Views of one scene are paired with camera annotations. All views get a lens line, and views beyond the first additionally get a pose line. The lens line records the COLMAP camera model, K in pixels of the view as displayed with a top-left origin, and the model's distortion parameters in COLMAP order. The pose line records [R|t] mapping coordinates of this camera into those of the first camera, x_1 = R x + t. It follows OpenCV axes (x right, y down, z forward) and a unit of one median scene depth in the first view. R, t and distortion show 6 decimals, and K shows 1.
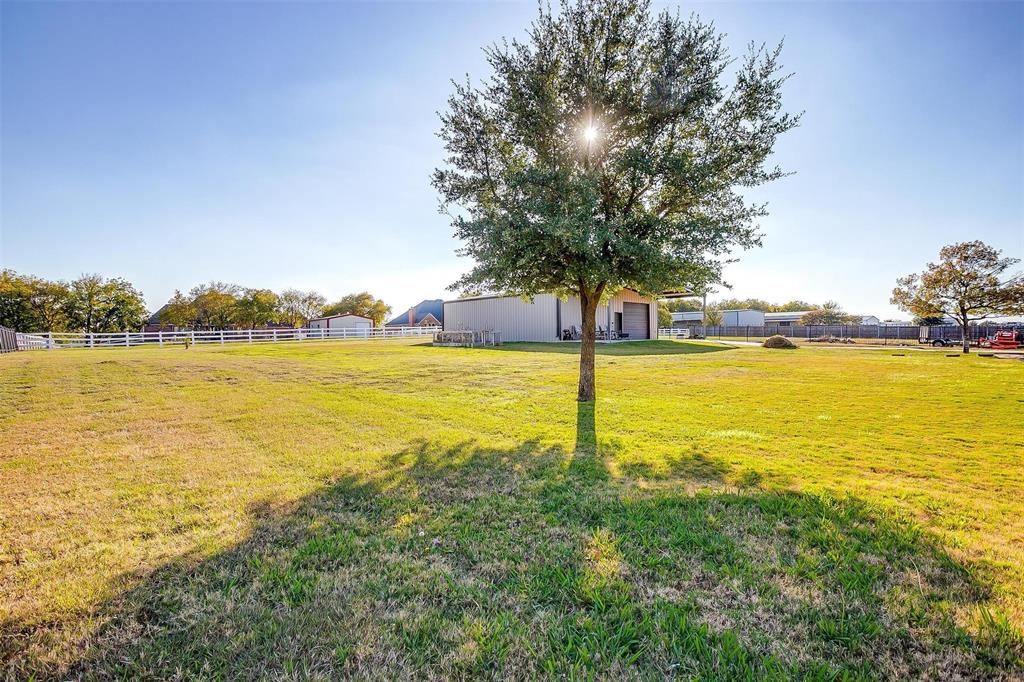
lens RADIAL K [[499.0, 0, 512.5], [0, 499.0, 342.4], [0, 0, 1]] dist [-0.005252, -0.000382]
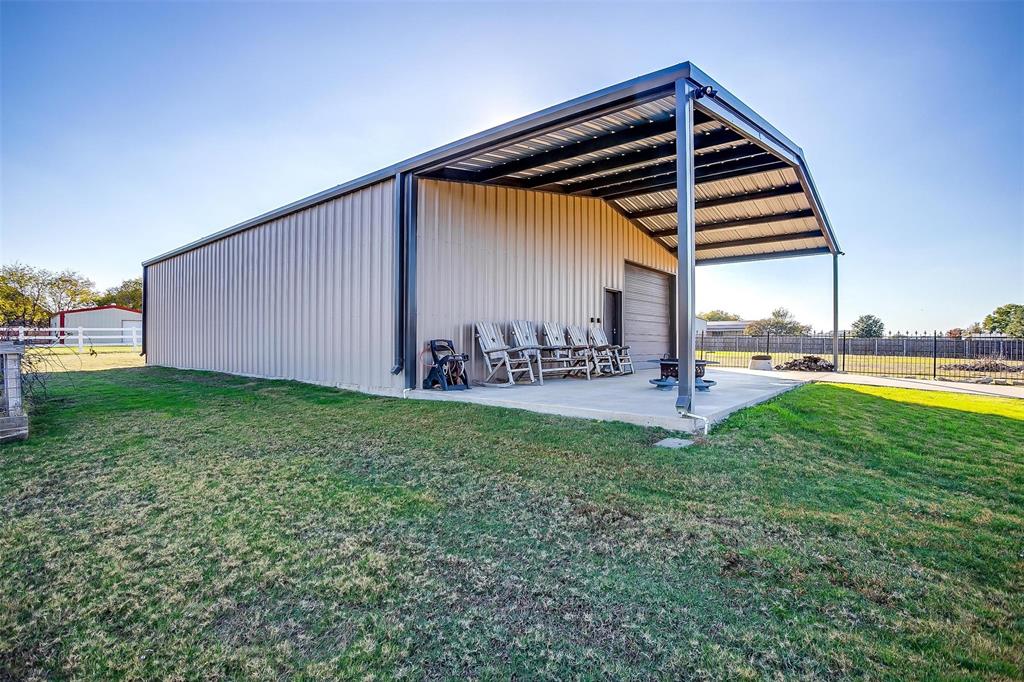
lens RADIAL K [[499.0, 0, 512.7], [0, 499.0, 340.6], [0, 0, 1]] dist [-0.005252, -0.000382]
pose [[0.988133, 0.010879, 0.153217, 0.093682], [-0.008202, 0.999803, -0.018098, -0.019231], [-0.153384, 0.016627, 0.988027, 0.675014]]
